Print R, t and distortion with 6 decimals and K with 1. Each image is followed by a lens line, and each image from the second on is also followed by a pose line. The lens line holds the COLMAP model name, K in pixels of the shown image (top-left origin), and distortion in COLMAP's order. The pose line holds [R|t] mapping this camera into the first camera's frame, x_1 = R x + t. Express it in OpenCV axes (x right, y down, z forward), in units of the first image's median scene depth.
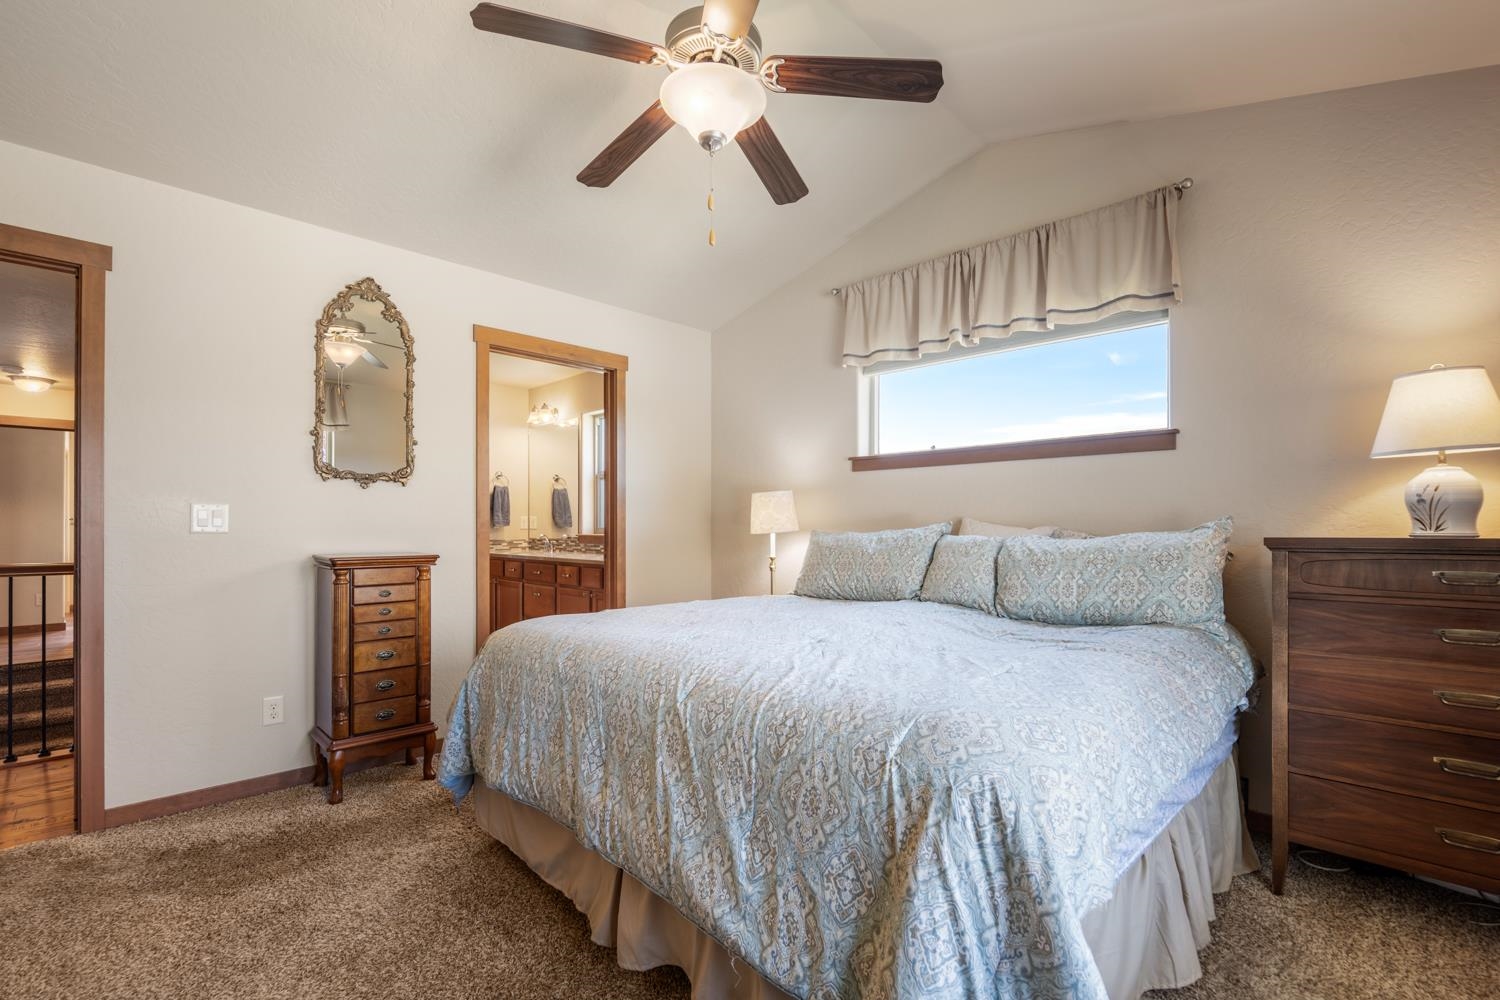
lens RADIAL K [[693.2, 0, 775.4], [0, 693.2, 523.8], [0, 0, 1]] dist [-0.002484, -0.000744]
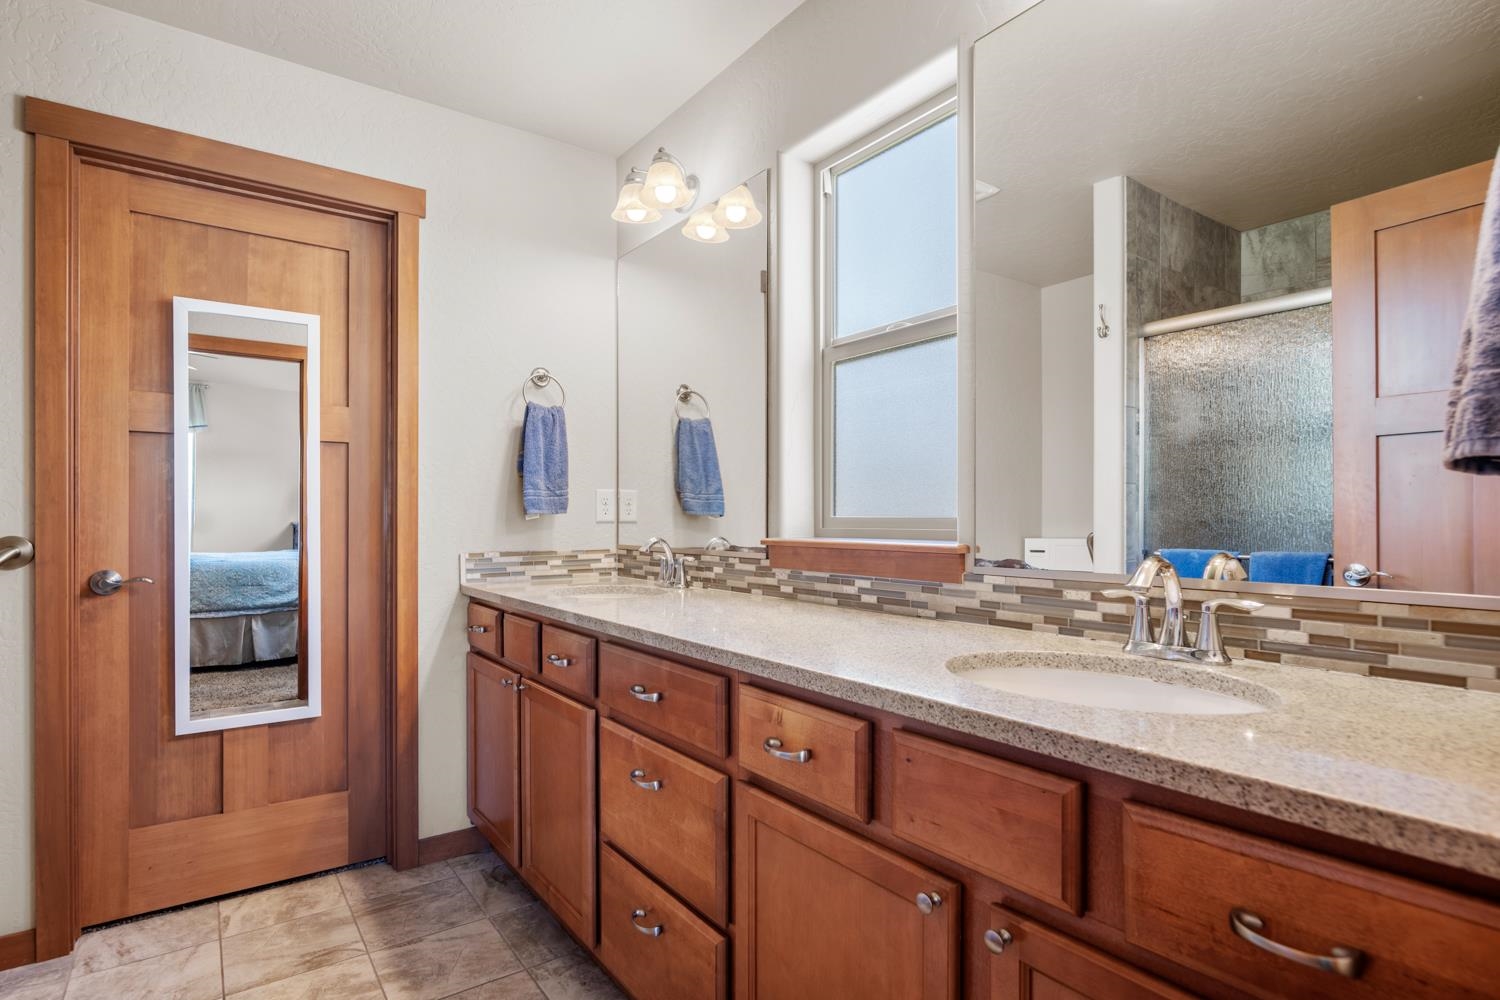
lens RADIAL K [[764.3, 0, 753.0], [0, 764.3, 507.6], [0, 0, 1]] dist [0.012976, 0.000472]
pose [[0.985979, -0.002858, -0.166843, -0.221227], [0.001297, 0.999954, -0.009463, 0.004014], [0.166862, 0.009114, 0.985938, 0.622841]]
